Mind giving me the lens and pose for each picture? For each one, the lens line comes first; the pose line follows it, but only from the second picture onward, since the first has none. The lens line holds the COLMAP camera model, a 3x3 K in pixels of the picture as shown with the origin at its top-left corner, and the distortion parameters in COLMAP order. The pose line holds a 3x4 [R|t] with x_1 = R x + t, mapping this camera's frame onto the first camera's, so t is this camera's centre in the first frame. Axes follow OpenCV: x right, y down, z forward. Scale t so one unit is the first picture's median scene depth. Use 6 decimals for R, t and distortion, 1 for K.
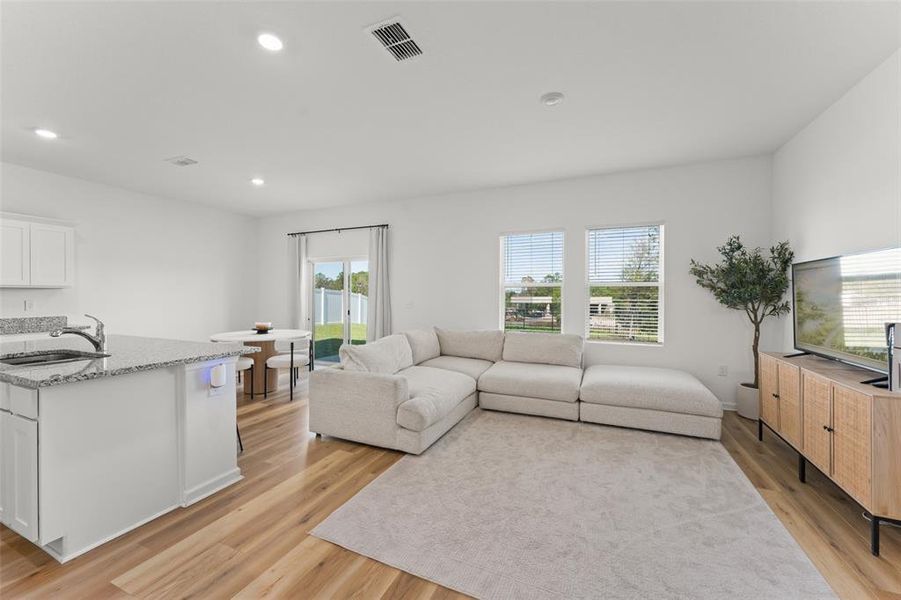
lens RADIAL K [[356.3, 0, 448.7], [0, 356.3, 296.6], [0, 0, 1]] dist [-0.001484, -0.000256]
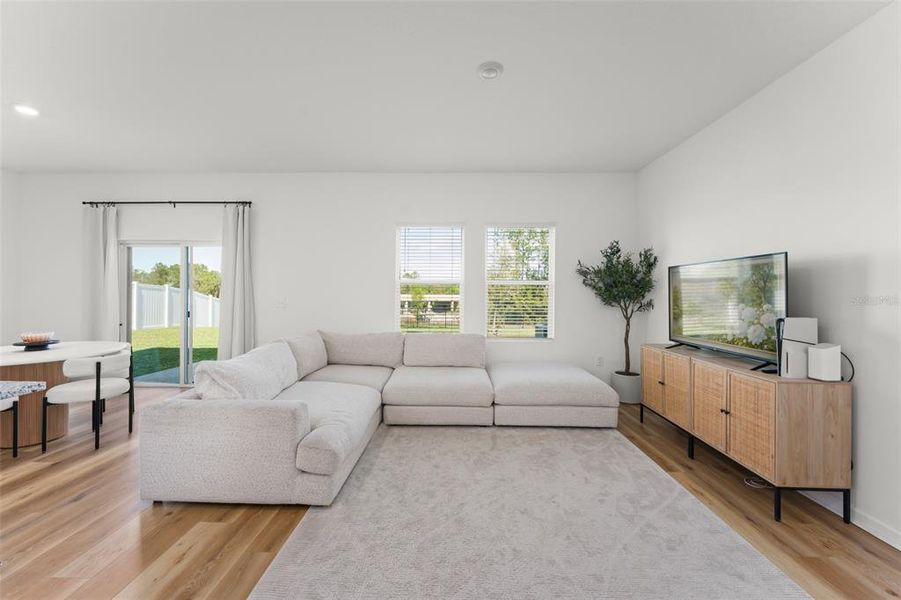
lens RADIAL K [[356.3, 0, 447.1], [0, 356.3, 296.1], [0, 0, 1]] dist [-0.001484, -0.000256]
pose [[0.925070, 0.002050, 0.379790, -0.116085], [-0.004049, 0.999982, 0.004464, 0.000948], [-0.379774, -0.005668, 0.925062, 0.180717]]
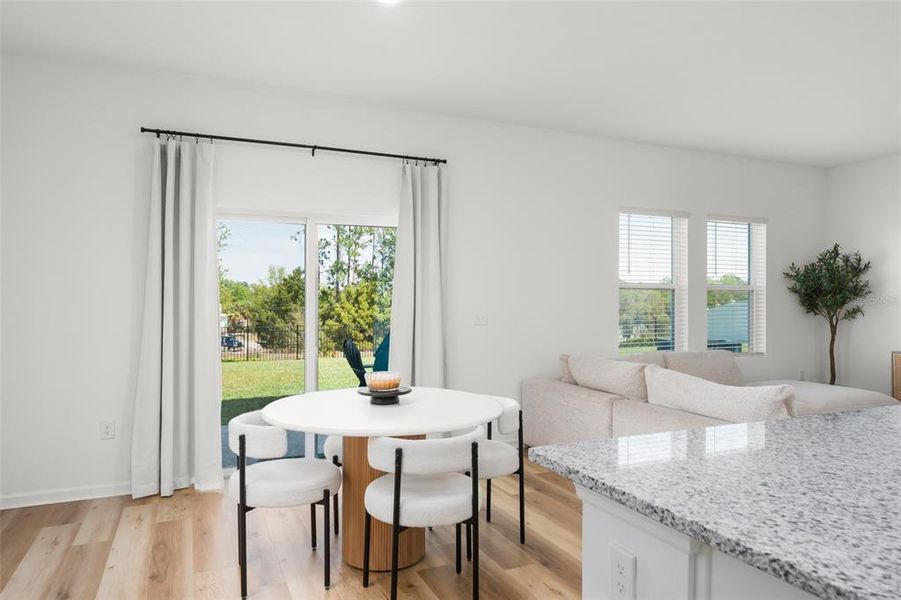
lens RADIAL K [[585.0, 0, 448.4], [0, 585.0, 301.0], [0, 0, 1]] dist [0.001963, -0.001264]
pose [[0.669517, -0.001077, 0.742796, -1.327082], [0.003390, 0.999993, -0.001606, -0.004202], [-0.742789, 0.003593, 0.669516, 0.757512]]
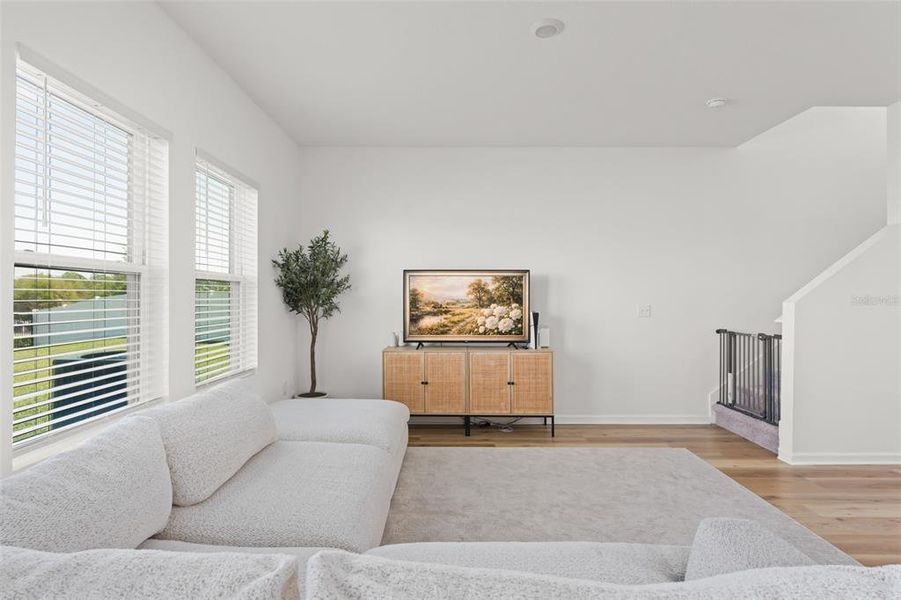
lens RADIAL K [[453.0, 0, 444.9], [0, 453.0, 295.9], [0, 0, 1]] dist [-0.004296, 0.001785]
pose [[-0.395828, 0.000852, 0.918324, -0.392792], [0.001185, 0.999999, -0.000417, -0.004538], [-0.918324, 0.000924, -0.395829, 1.278324]]
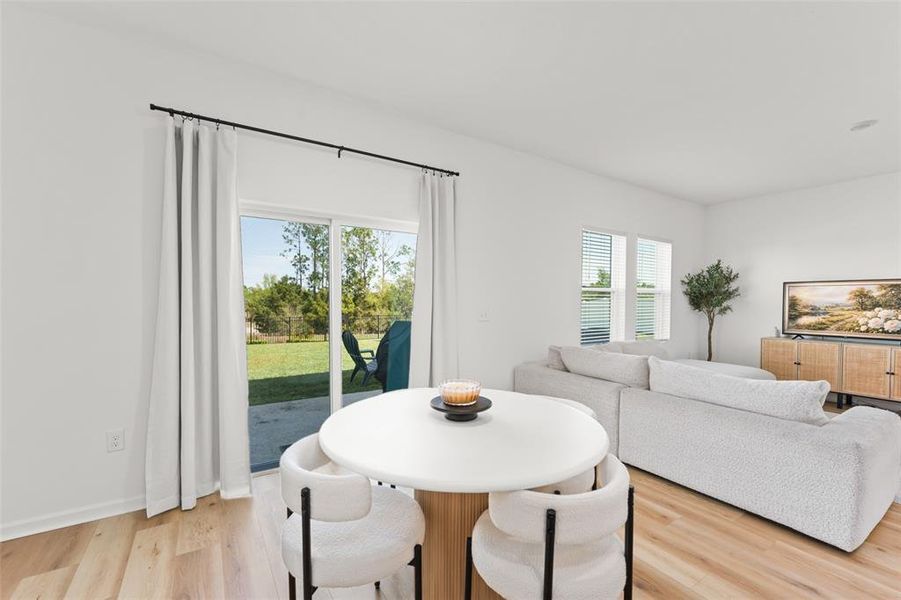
lens RADIAL K [[382.8, 0, 449.9], [0, 382.8, 311.9], [0, 0, 1]] dist [-0.003232, 0.001194]
pose [[0.544449, -0.024475, 0.838437, -1.163233], [-0.001056, 0.999553, 0.029863, -0.005143], [-0.838793, -0.017144, 0.544180, 1.158964]]
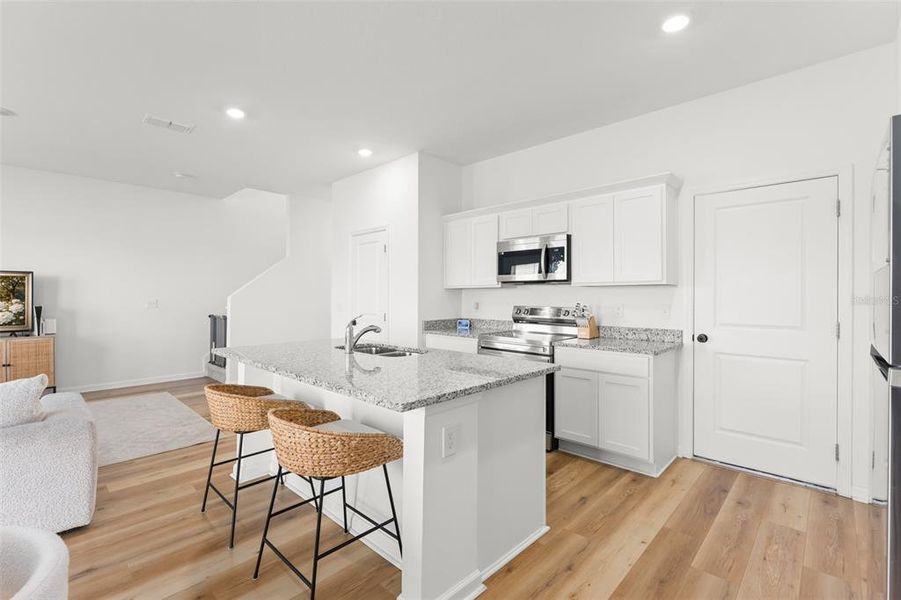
lens RADIAL K [[405.8, 0, 446.4], [0, 405.8, 294.3], [0, 0, 1]] dist [-0.001694, -0.000075]
pose [[-0.940529, -0.002185, 0.339705, -1.138717], [-0.001620, 0.999997, 0.001949, -0.005171], [-0.339708, 0.001283, -0.940530, 1.383824]]
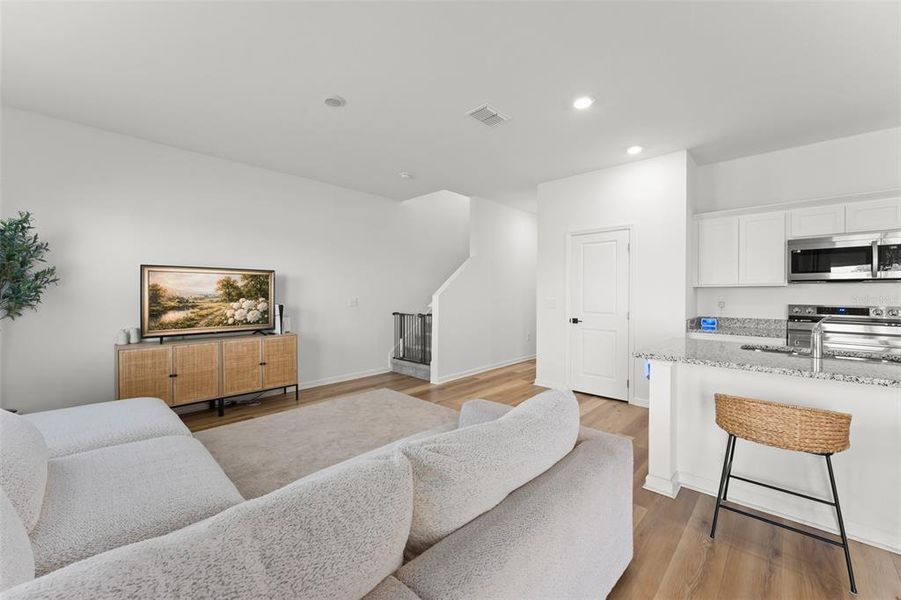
lens RADIAL K [[356.3, 0, 447.1], [0, 356.3, 294.6], [0, 0, 1]] dist [-0.001484, -0.000256]
pose [[-0.940048, -0.004233, 0.341015, -0.301541], [-0.001500, 0.999965, 0.008275, -0.005472], [-0.341038, 0.007267, -0.940021, 1.517899]]
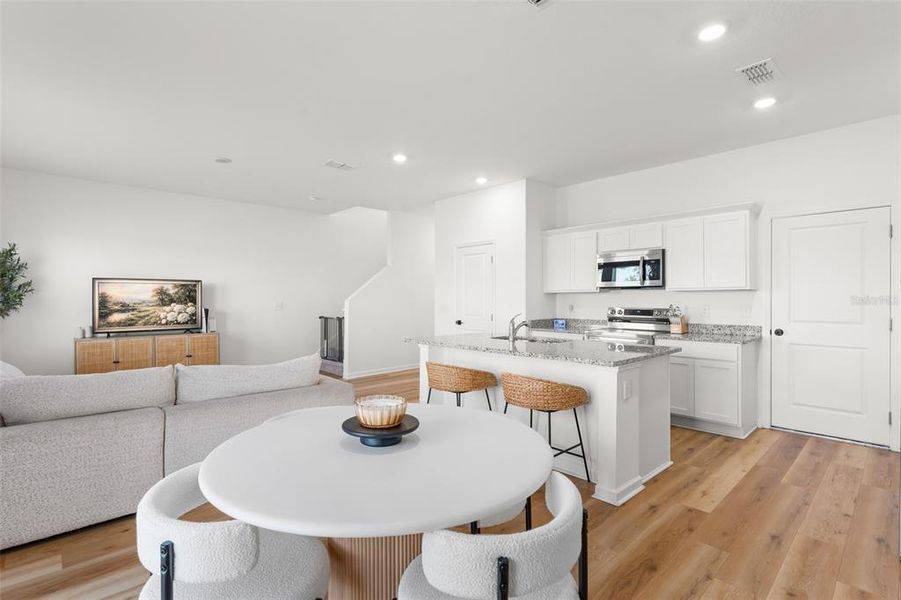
lens RADIAL K [[428.5, 0, 446.7], [0, 428.5, 298.8], [0, 0, 1]] dist [-0.002682, 0.000725]
pose [[-0.919022, -0.000498, 0.394206, -0.984282], [0.001551, 0.999987, 0.004878, -0.007378], [-0.394204, 0.005095, -0.919009, 1.812794]]
